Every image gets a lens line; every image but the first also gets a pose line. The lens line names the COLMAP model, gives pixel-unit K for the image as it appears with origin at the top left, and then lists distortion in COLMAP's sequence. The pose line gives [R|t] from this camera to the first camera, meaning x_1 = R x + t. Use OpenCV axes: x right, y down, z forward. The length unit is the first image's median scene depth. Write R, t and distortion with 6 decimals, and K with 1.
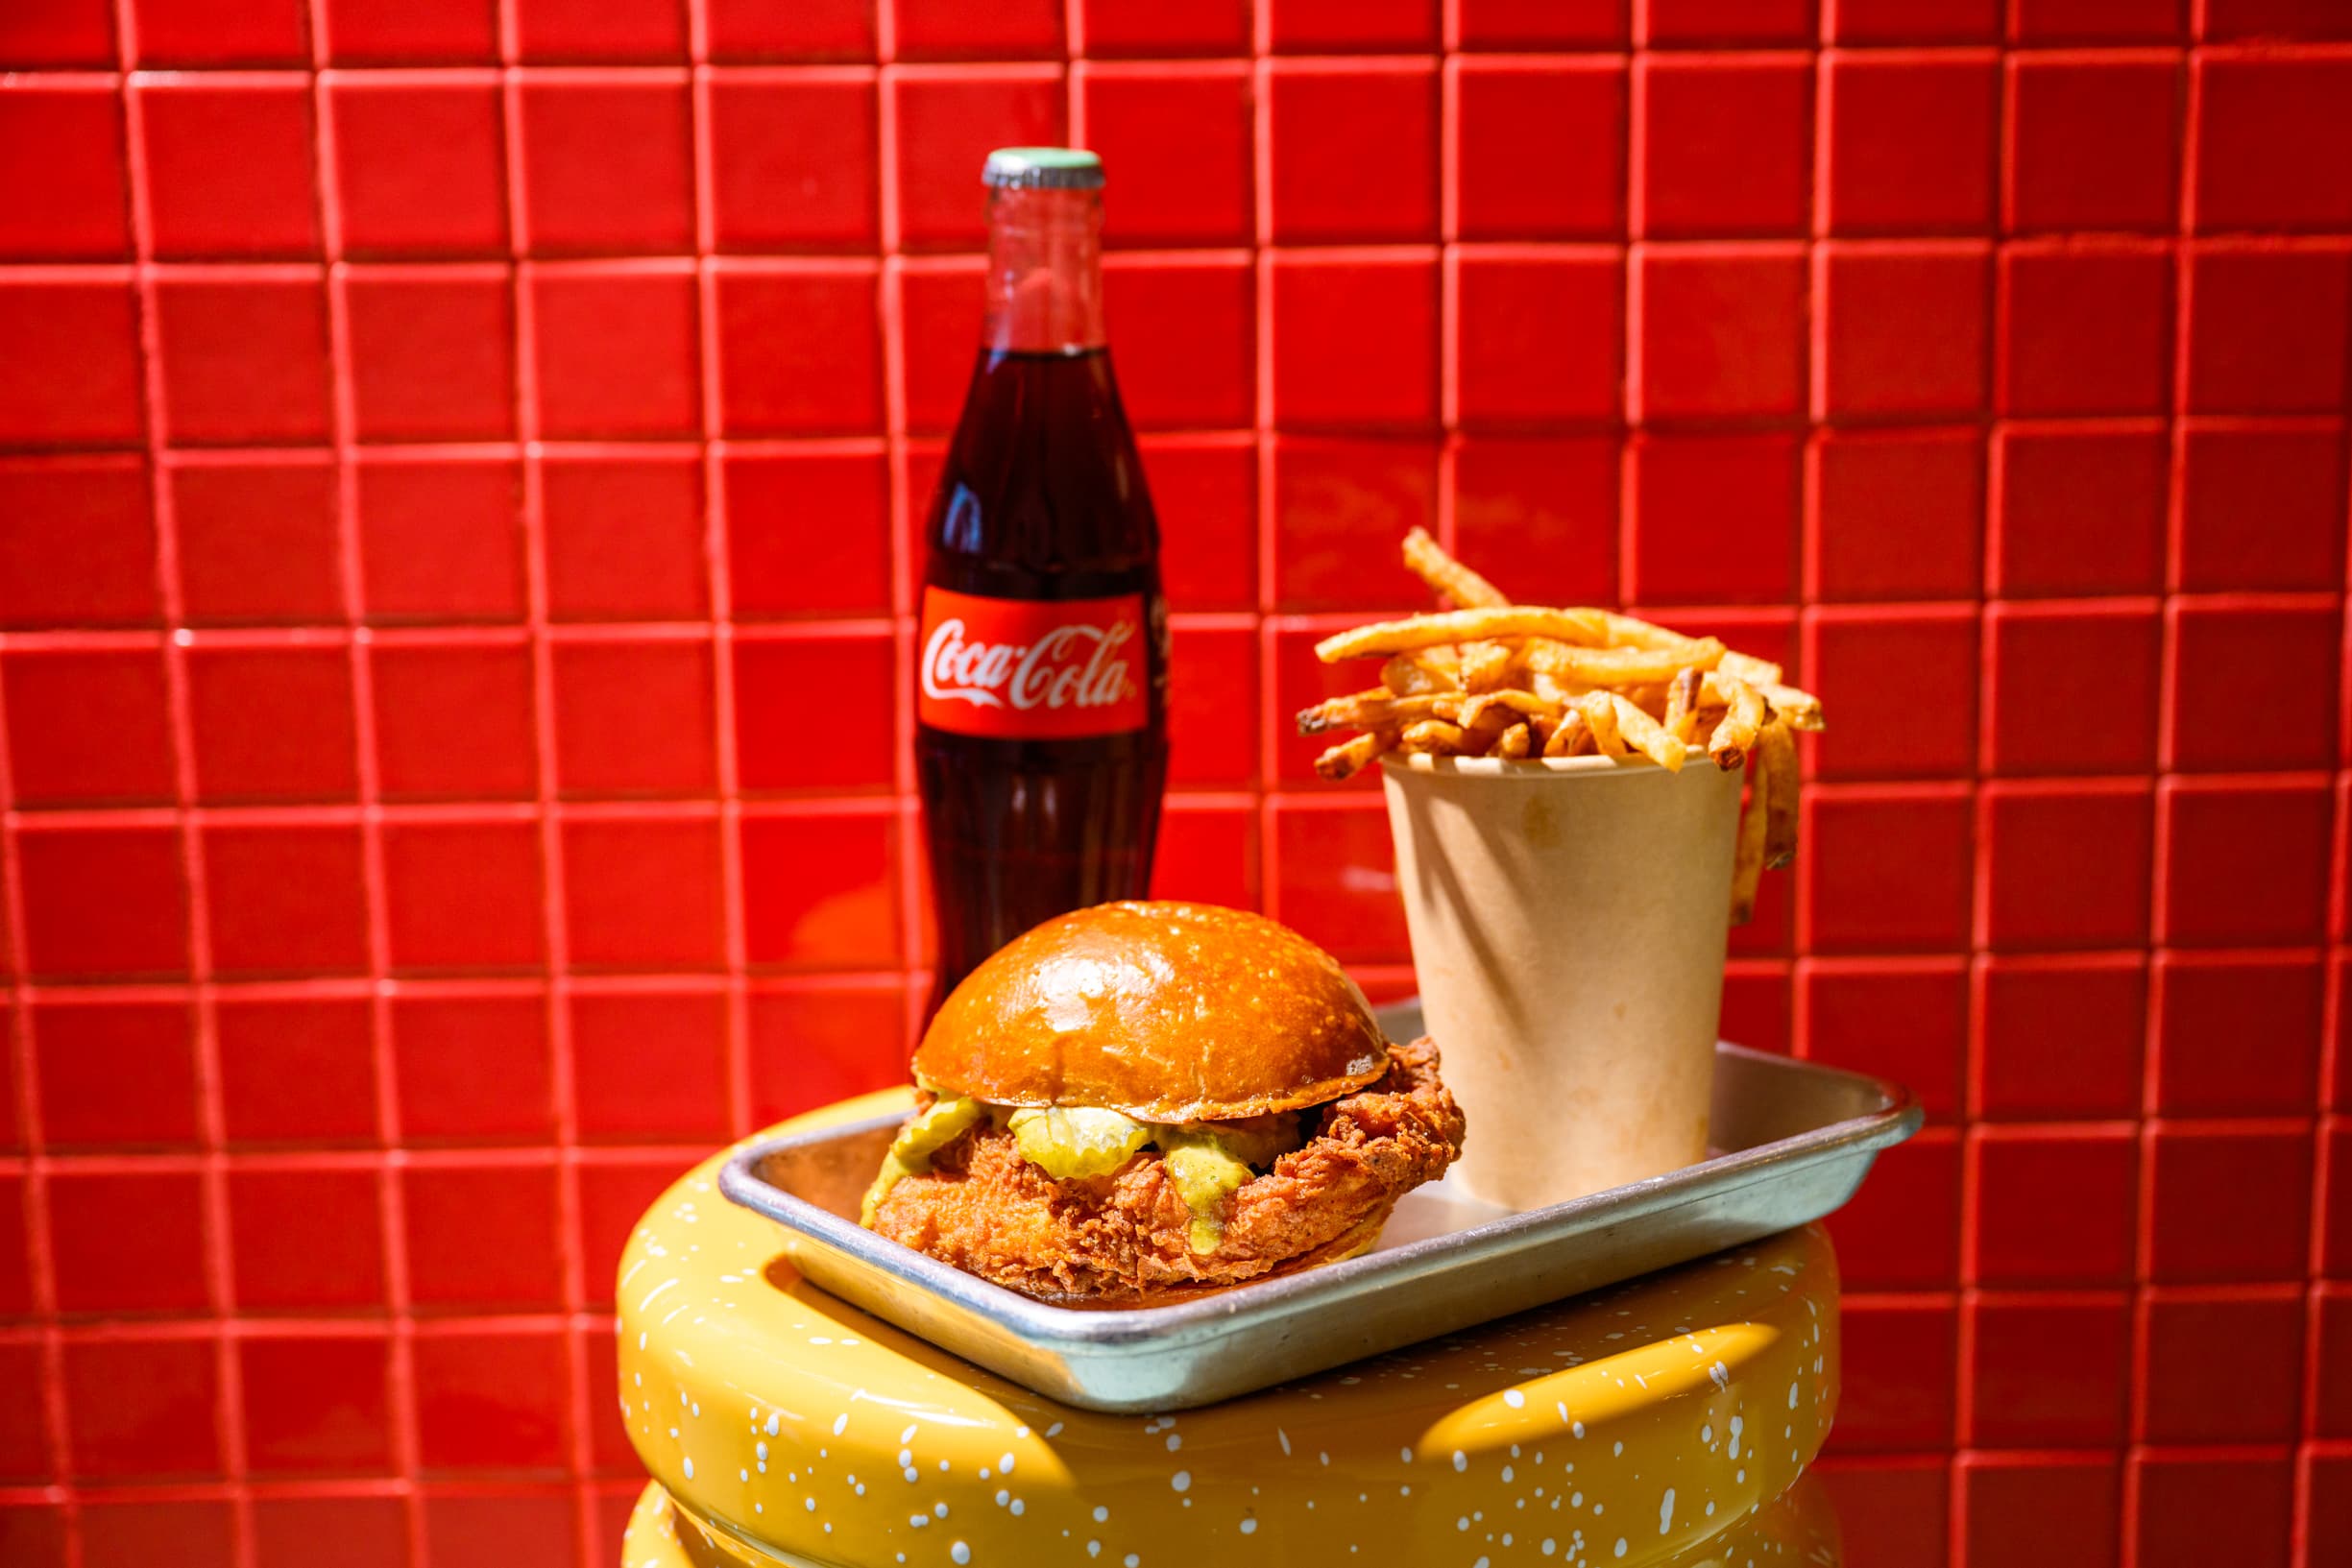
lens RADIAL K [[3141.1, 0, 1176.0], [0, 3141.1, 784.0], [0, 0, 1]] dist [-0.001863, 0.011727]
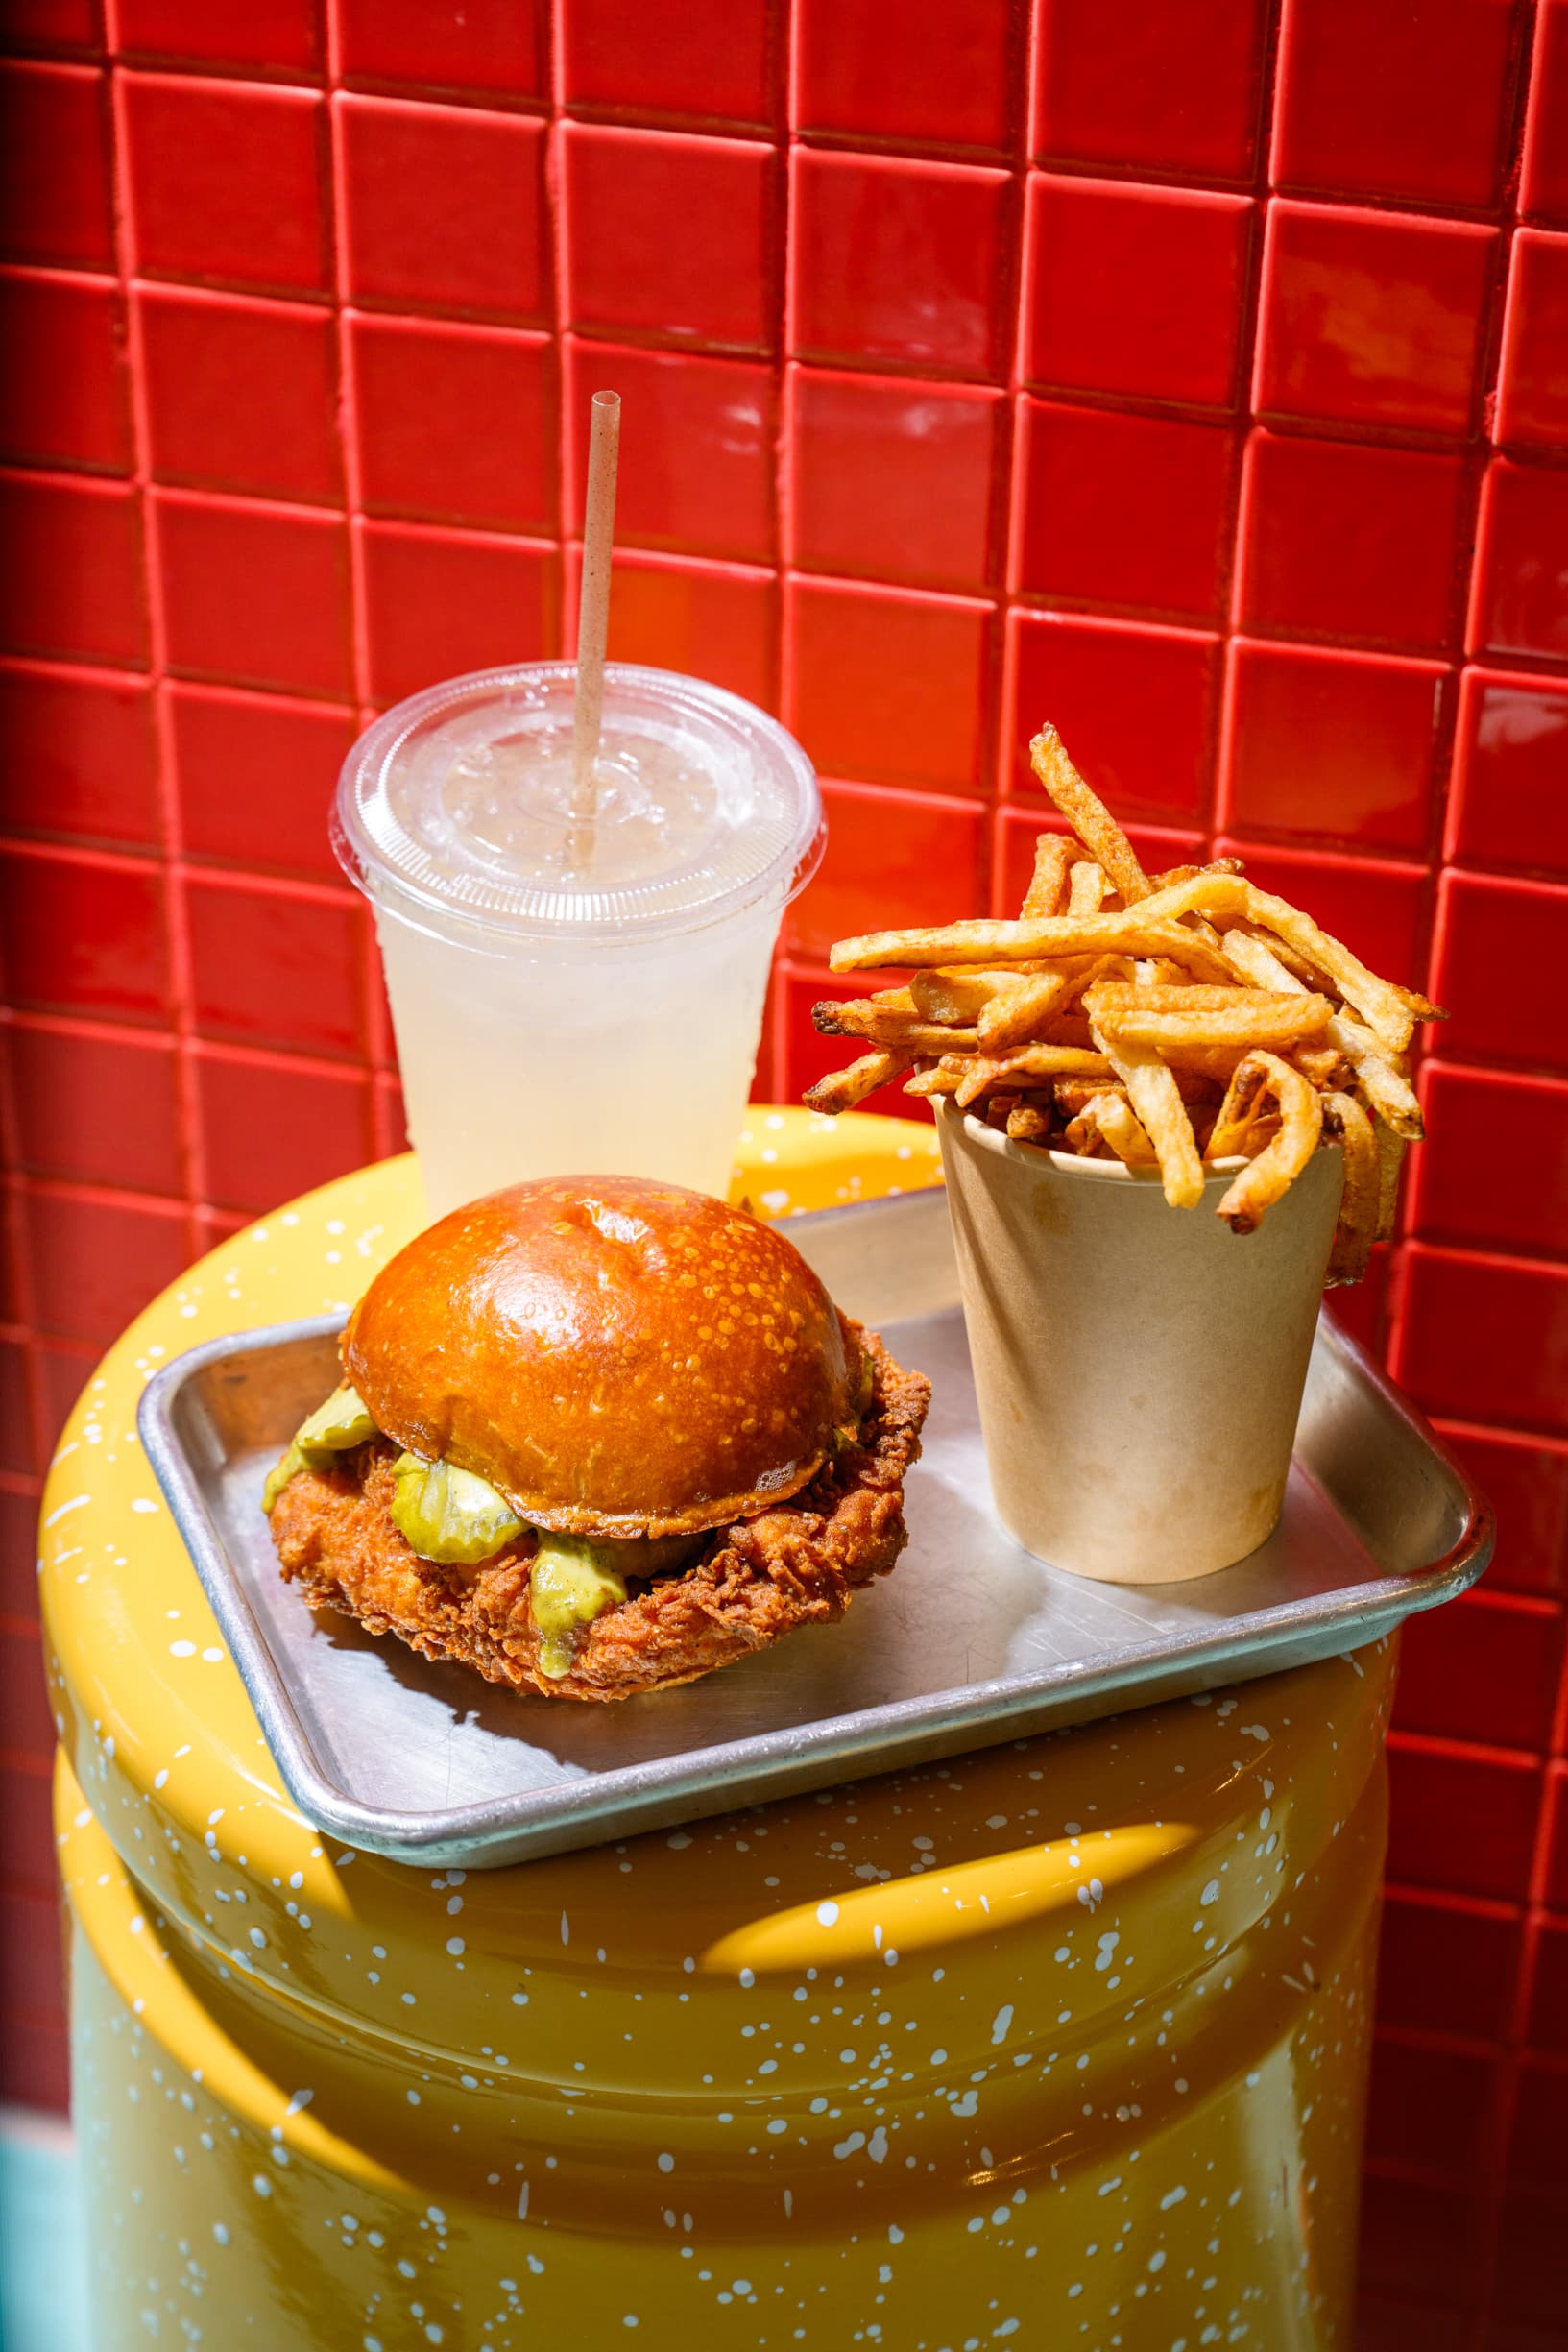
lens RADIAL K [[4583.2, 0, 784.0], [0, 4583.2, 1176.0], [0, 0, 1]] dist [-0.010787, 0.007392]
pose [[0.963970, 0.173079, -0.202002, 0.313922], [-0.077104, 0.908578, 0.410538, -0.529954], [0.254590, -0.380171, 0.889187, -0.121586]]
